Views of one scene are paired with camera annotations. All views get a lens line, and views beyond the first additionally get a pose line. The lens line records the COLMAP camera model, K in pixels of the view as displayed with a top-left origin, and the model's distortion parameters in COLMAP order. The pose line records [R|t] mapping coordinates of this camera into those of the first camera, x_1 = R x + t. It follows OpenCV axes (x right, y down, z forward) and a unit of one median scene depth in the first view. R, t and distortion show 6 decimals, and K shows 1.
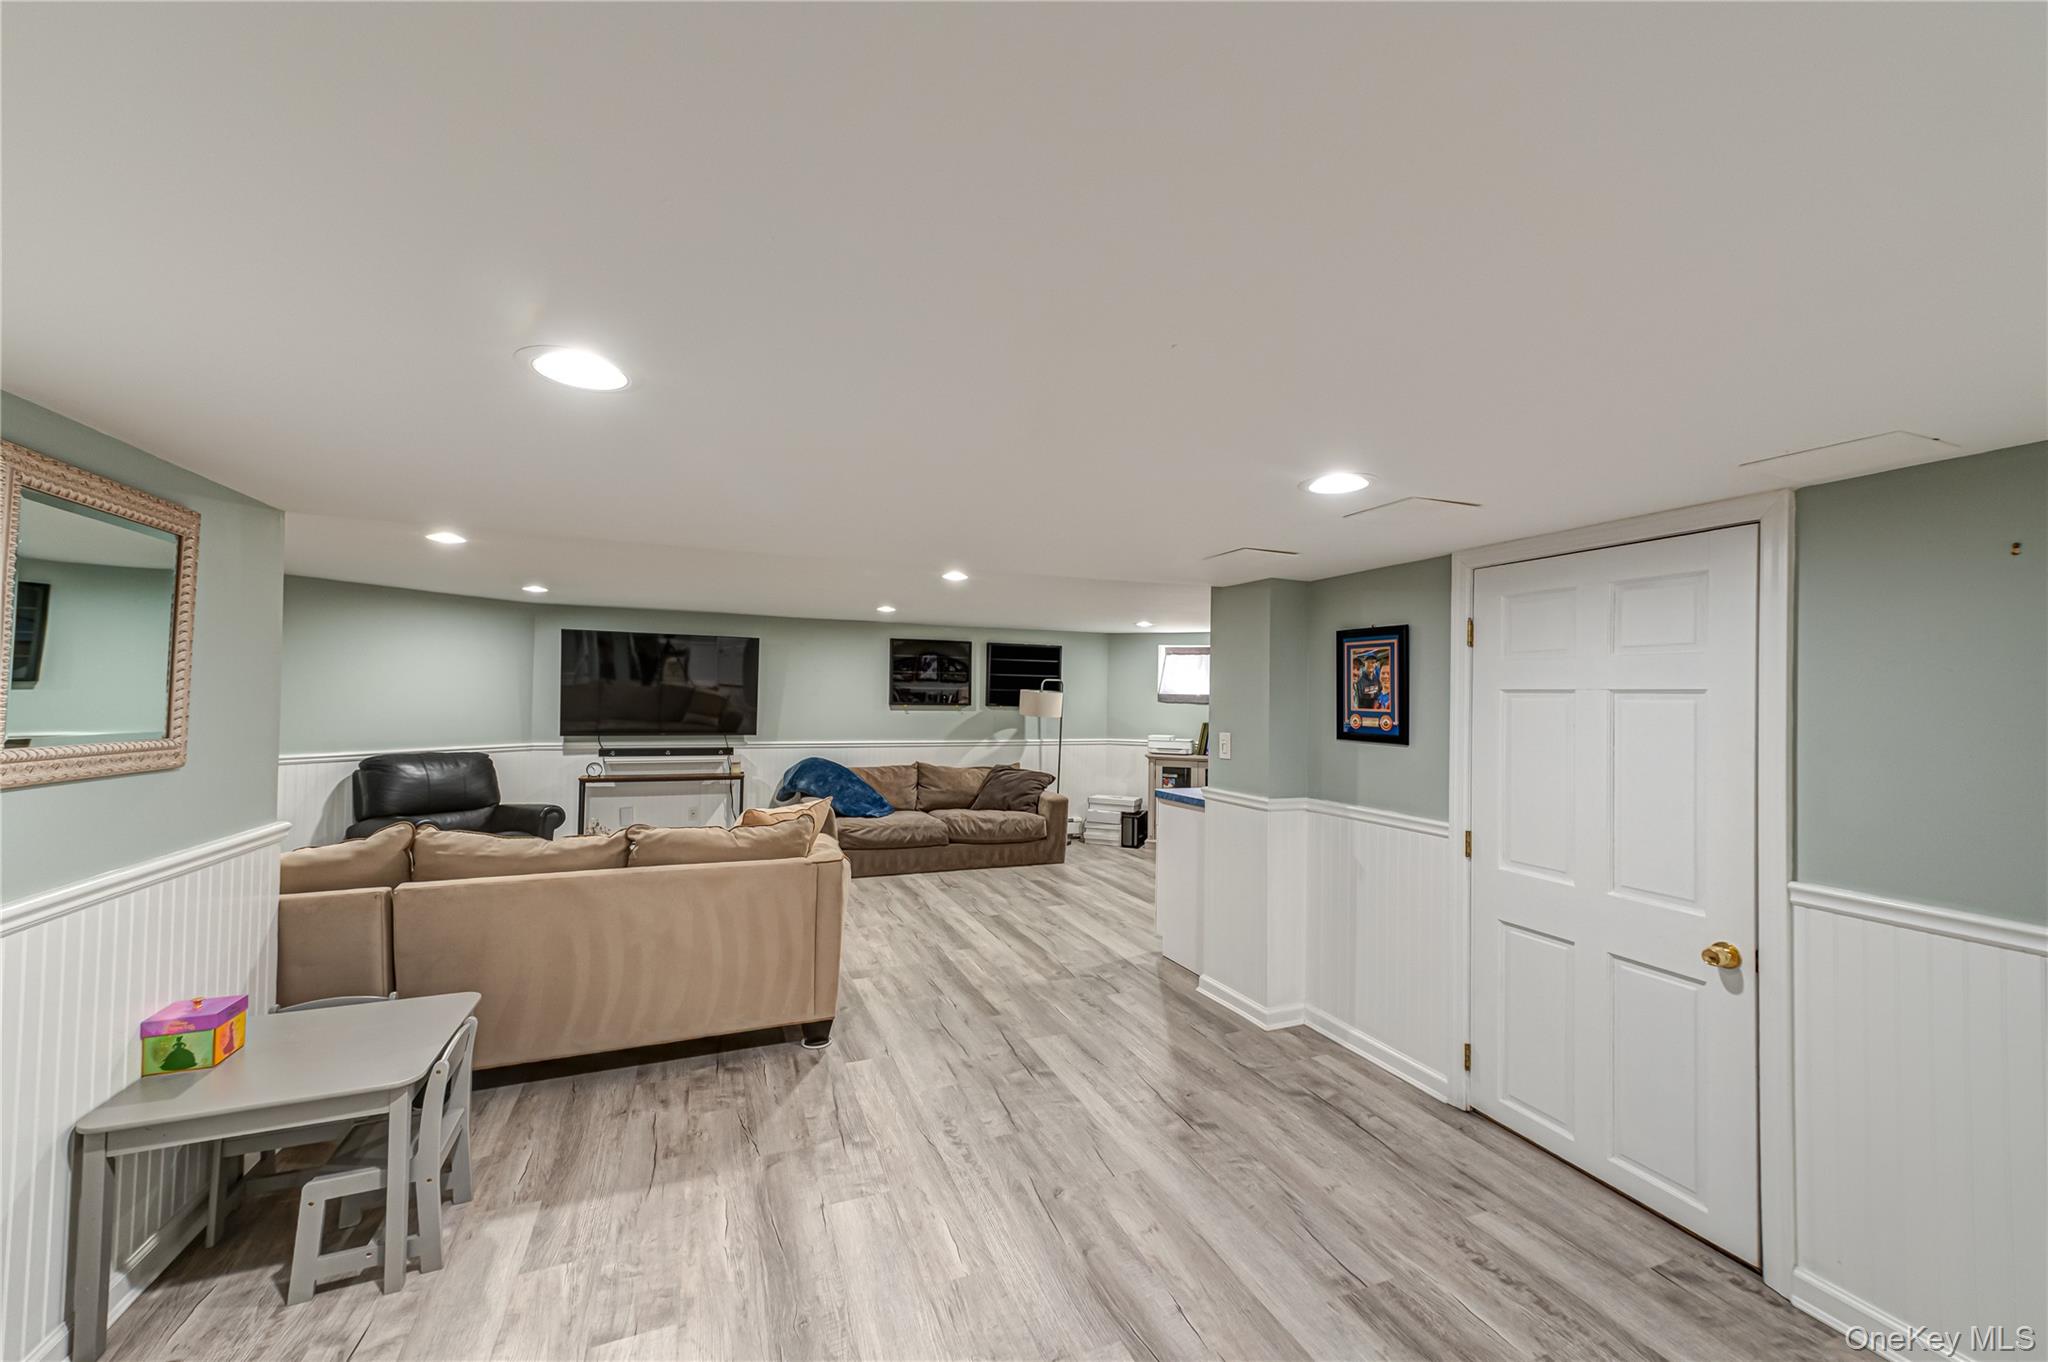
lens RADIAL K [[787.6, 0, 1030.8], [0, 787.6, 690.6], [0, 0, 1]] dist [0.017279, -0.000131]
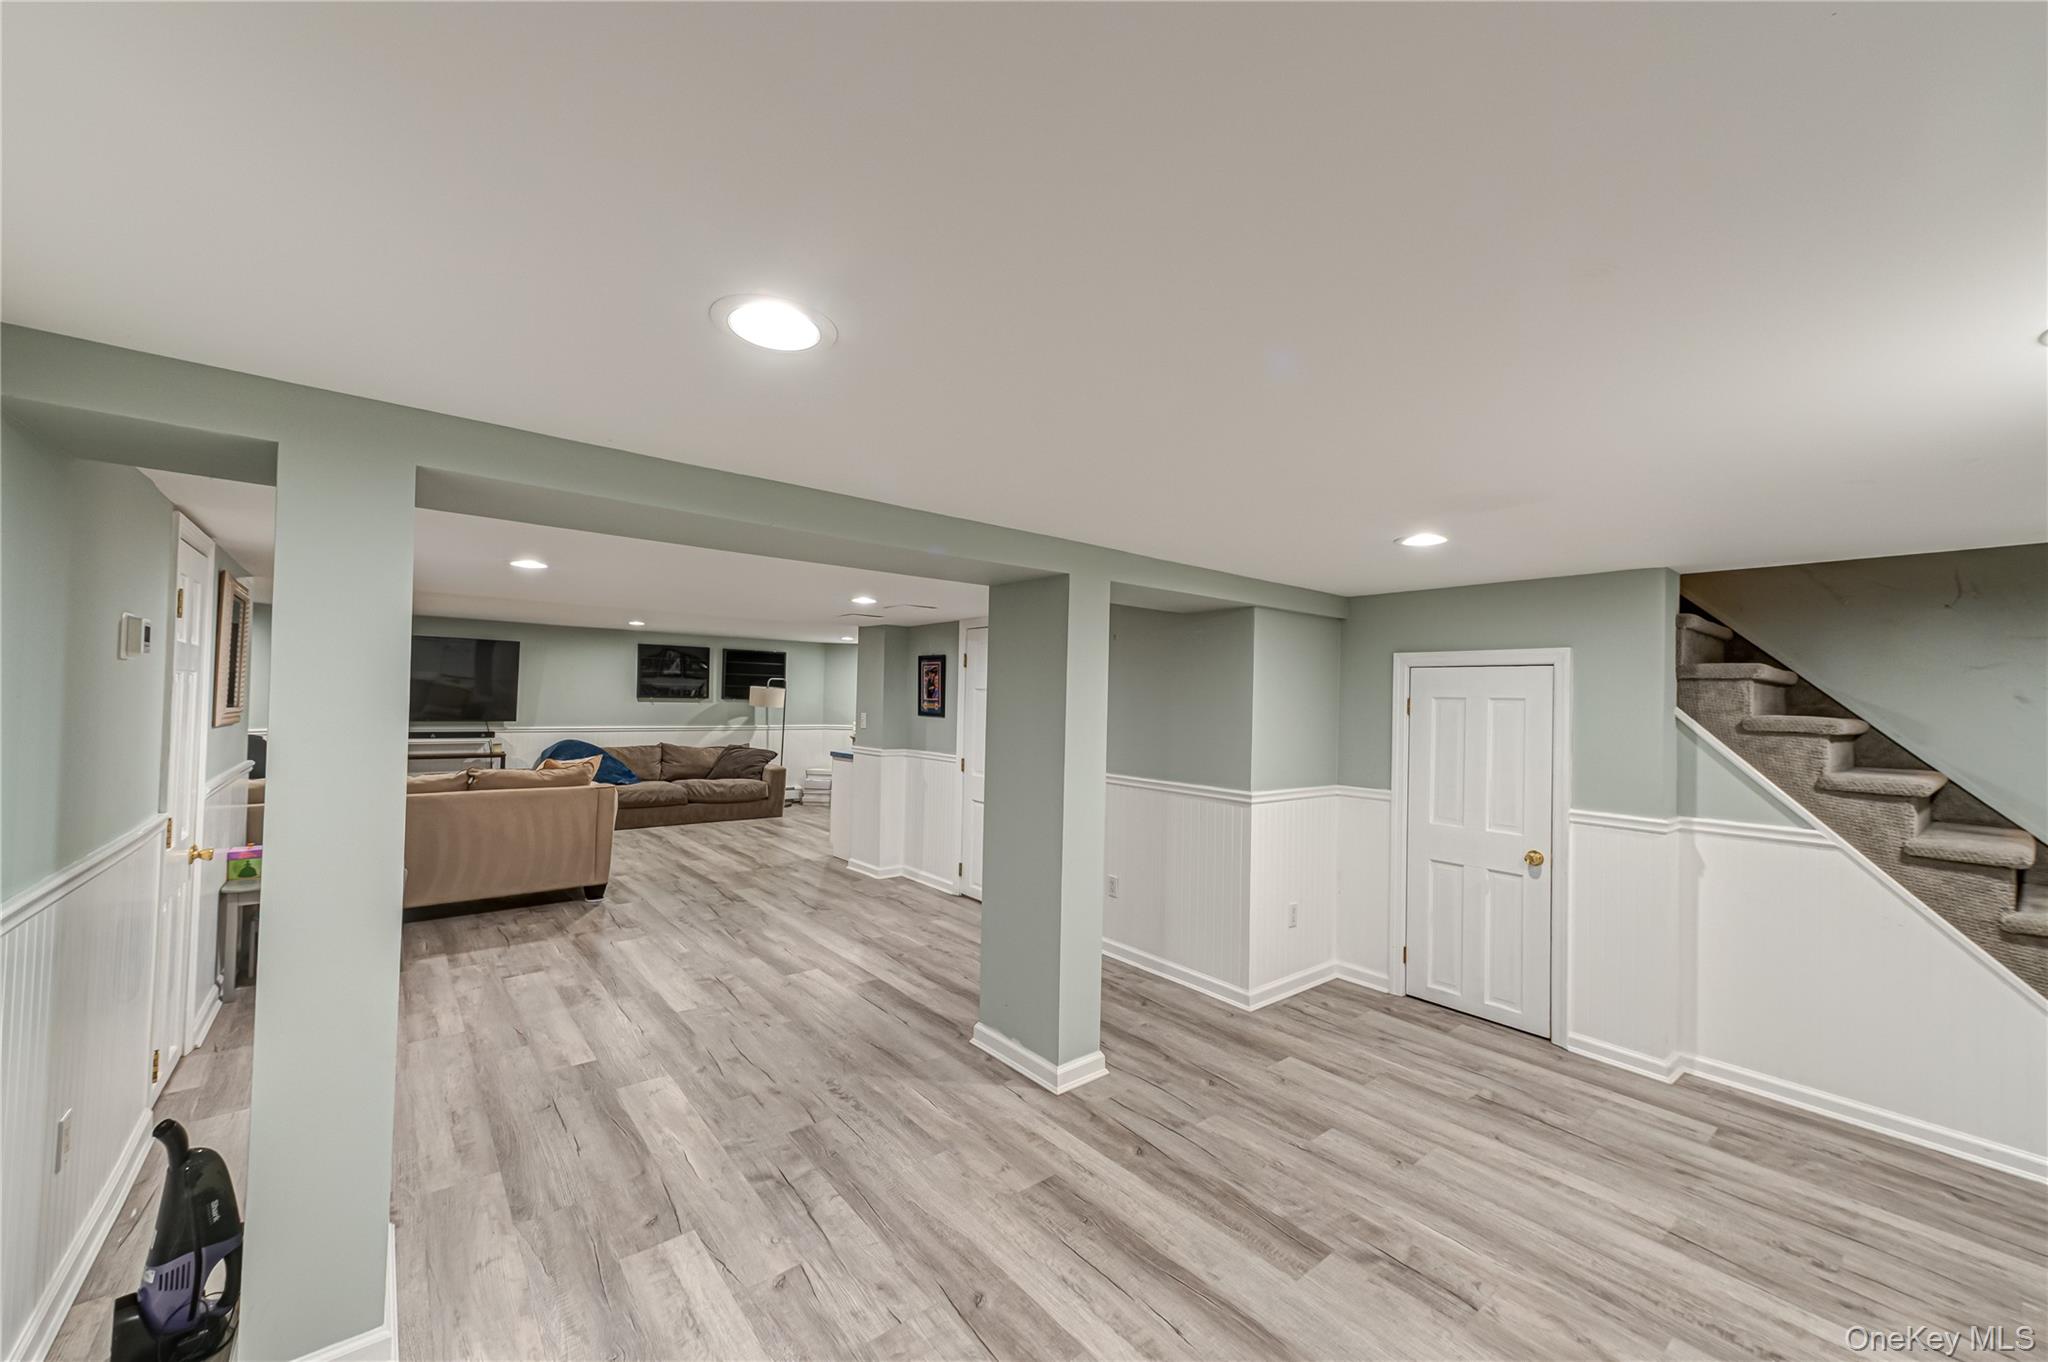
lens RADIAL K [[787.6, 0, 1030.8], [0, 787.6, 690.6], [0, 0, 1]] dist [0.017279, -0.000131]
pose [[0.956082, 0.008945, 0.292964, 0.076582], [-0.009870, 0.999950, 0.001679, -0.000910], [-0.292934, -0.004497, 0.956122, -0.592086]]
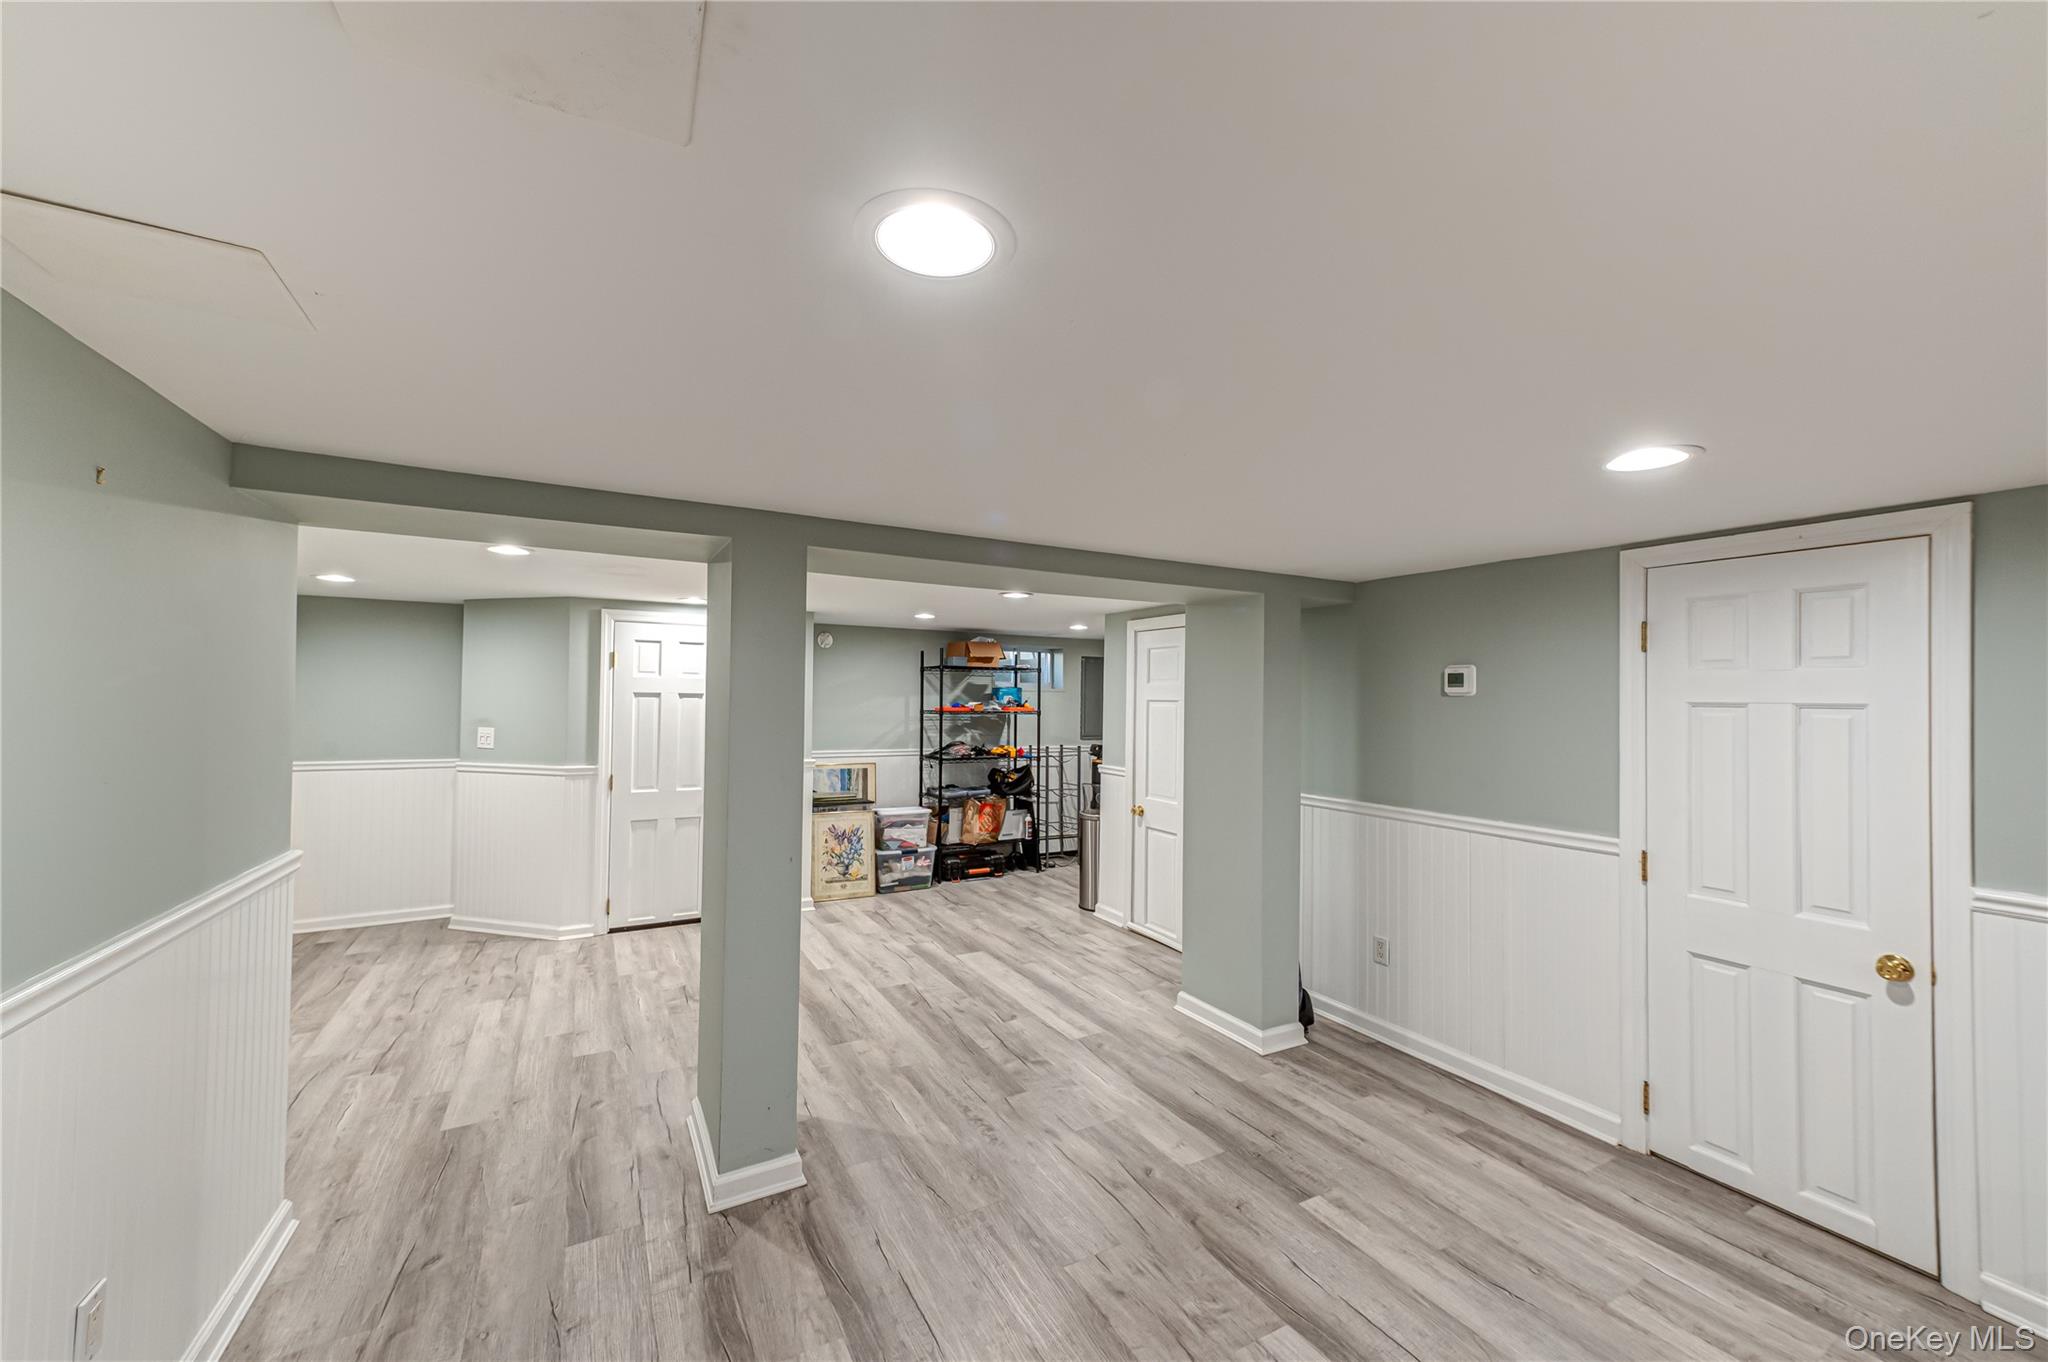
lens RADIAL K [[787.6, 0, 1030.8], [0, 787.6, 690.6], [0, 0, 1]] dist [0.017279, -0.000131]
pose [[-0.992298, -0.028459, -0.120559, 0.162280], [-0.026369, 0.999474, -0.018896, 0.006152], [0.121033, -0.015571, -0.992526, 0.626932]]
